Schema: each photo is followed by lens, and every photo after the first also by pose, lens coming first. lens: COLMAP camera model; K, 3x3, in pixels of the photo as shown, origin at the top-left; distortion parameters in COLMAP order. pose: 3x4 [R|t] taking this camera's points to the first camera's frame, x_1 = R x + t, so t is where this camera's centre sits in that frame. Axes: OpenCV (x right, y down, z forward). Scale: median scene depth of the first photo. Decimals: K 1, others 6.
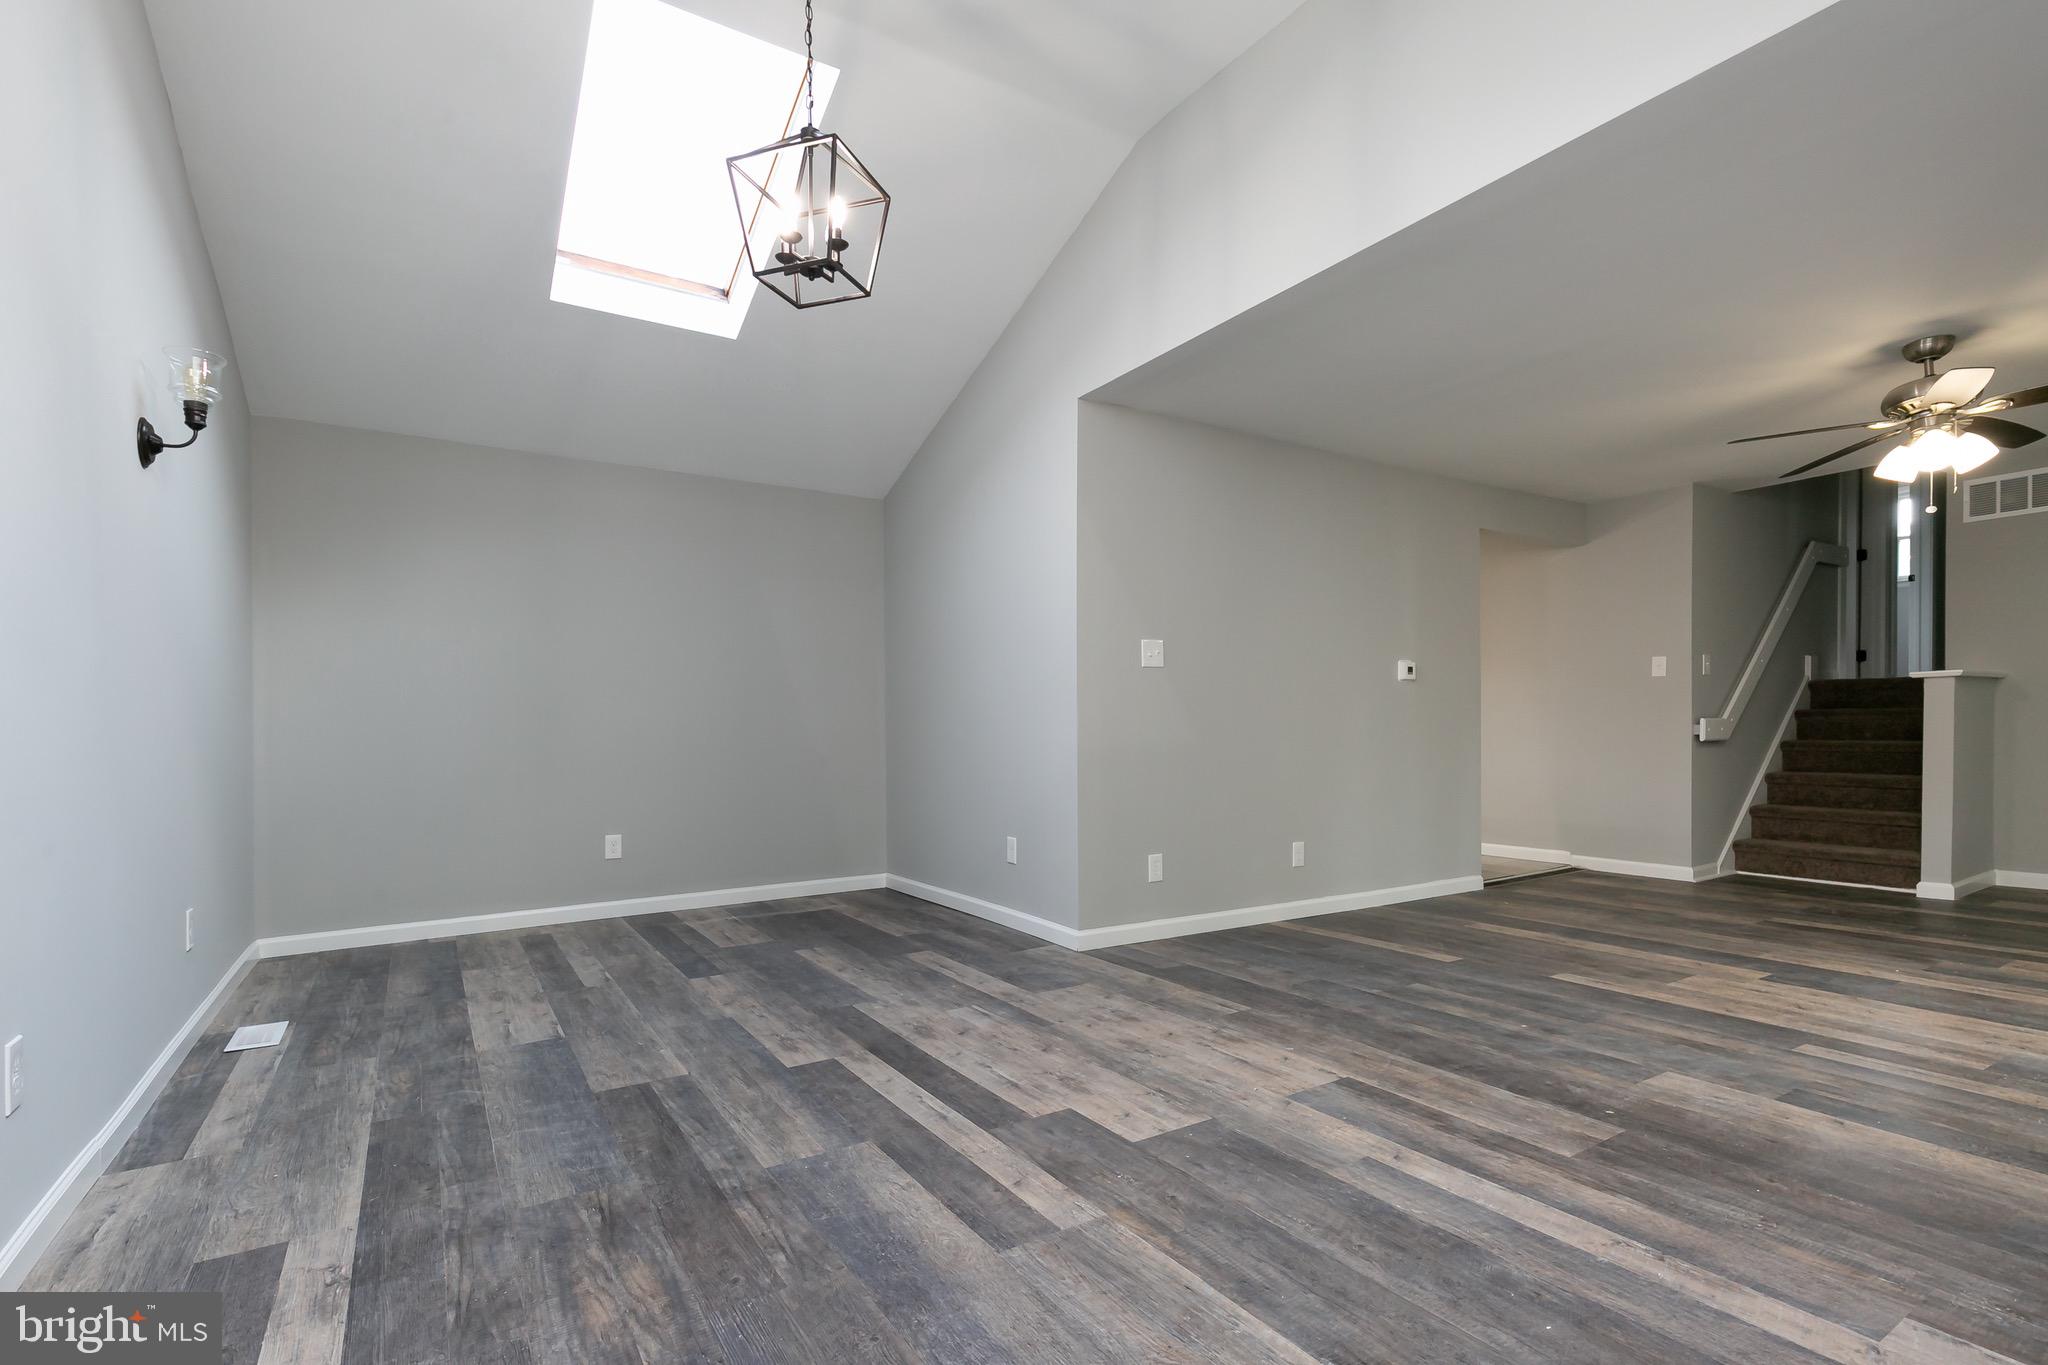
lens RADIAL K [[944.1, 0, 1059.9], [0, 944.1, 745.2], [0, 0, 1]] dist [0.010694, -0.000980]
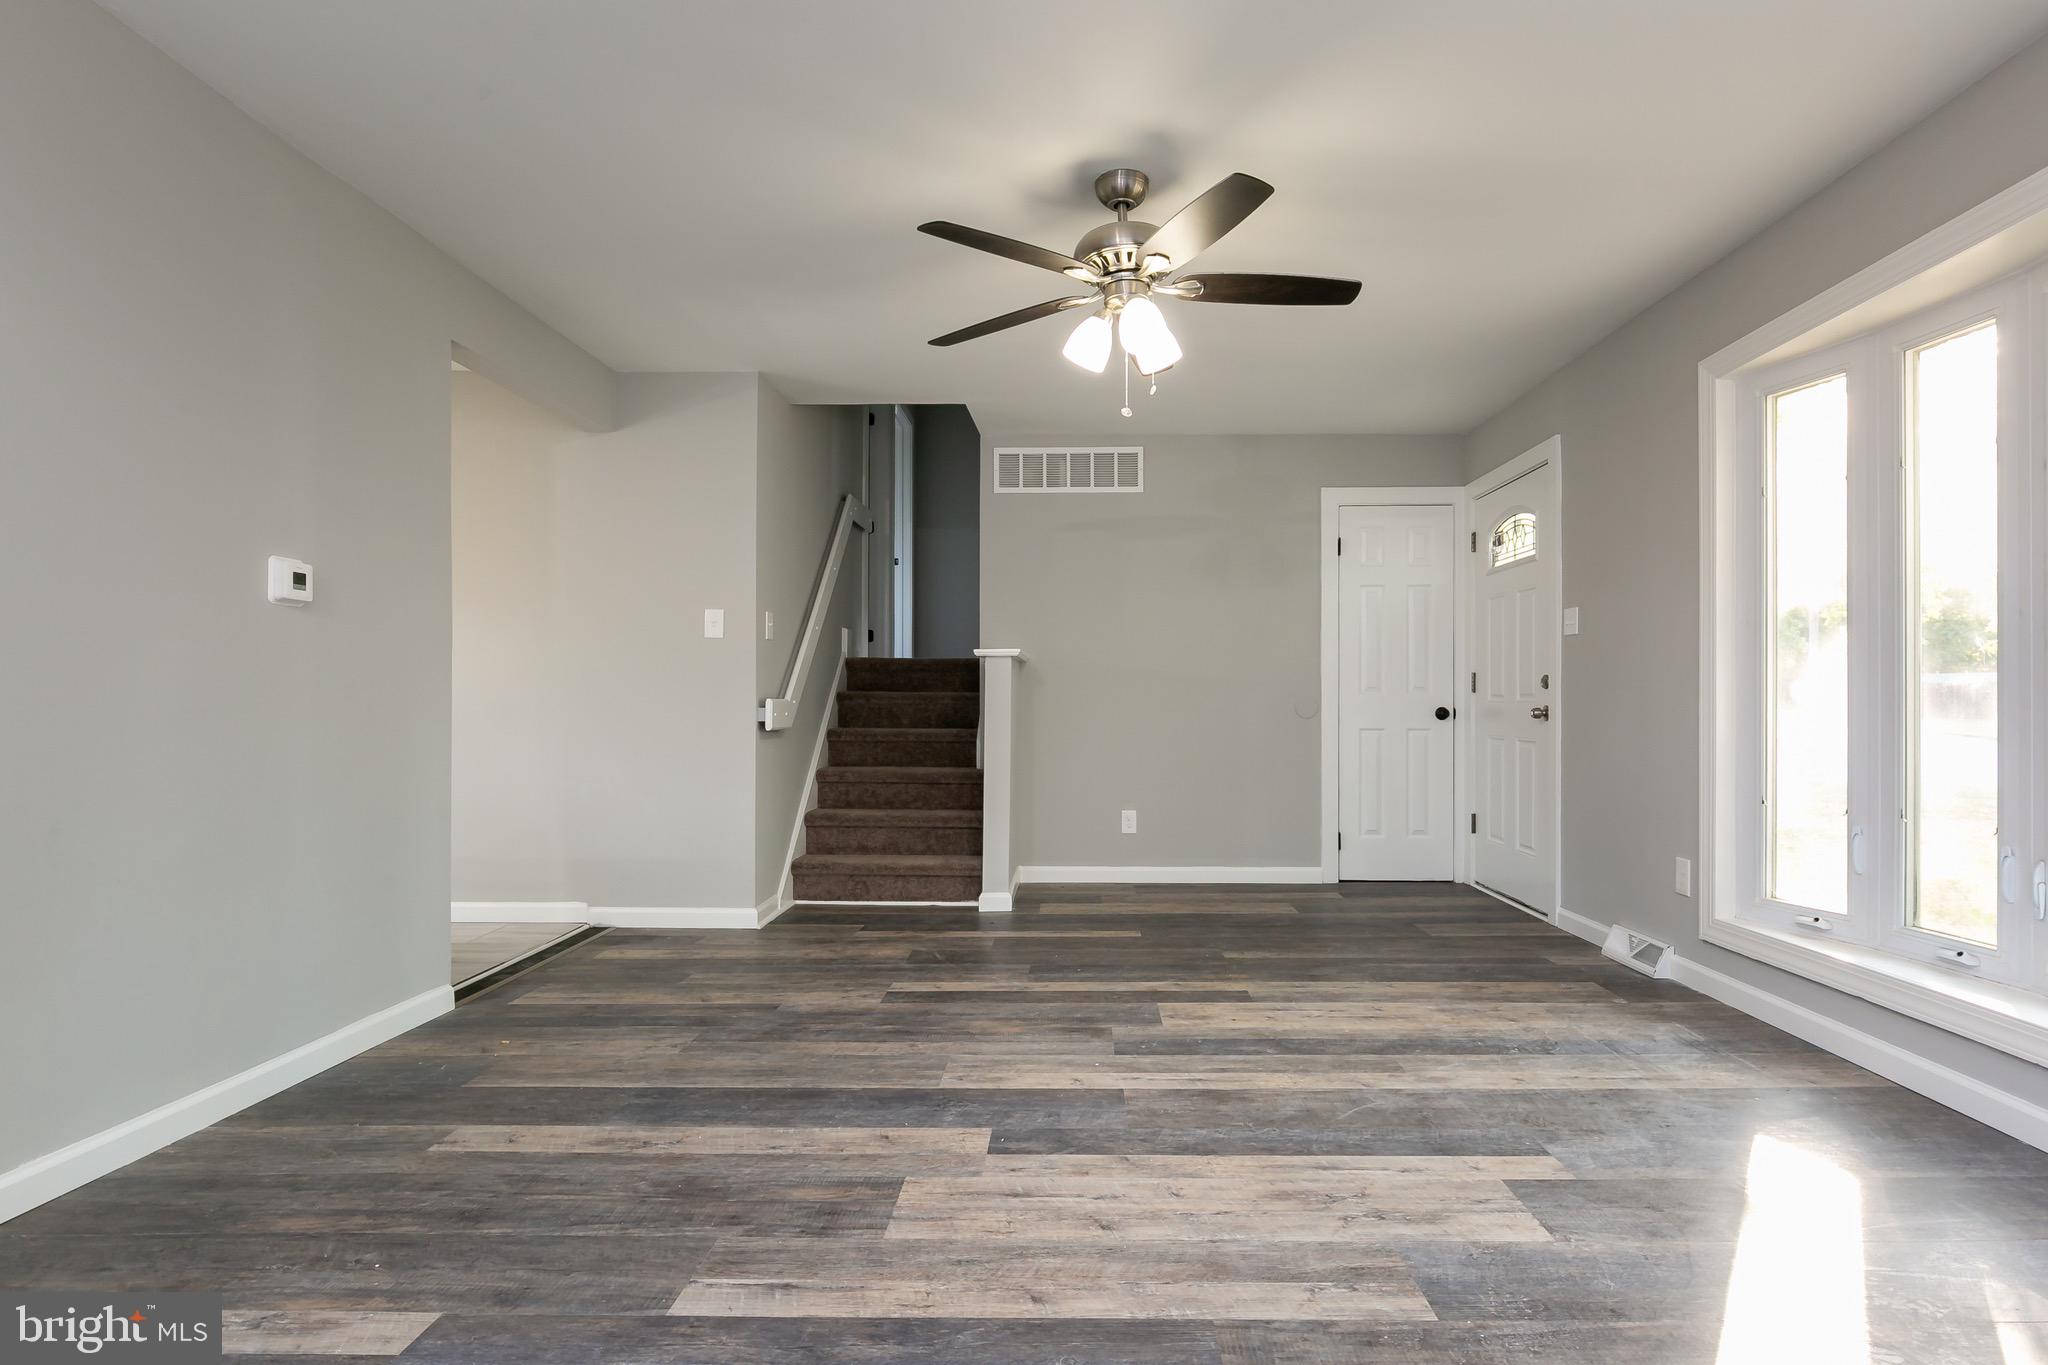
lens RADIAL K [[1025.8, 0, 1045.7], [0, 1025.8, 707.3], [0, 0, 1]] dist [-0.002364, 0.001469]
pose [[0.564034, 0.012075, 0.825663, 0.256457], [0.006239, 0.999802, -0.018885, -0.010586], [-0.825728, 0.015803, 0.563847, 0.654296]]
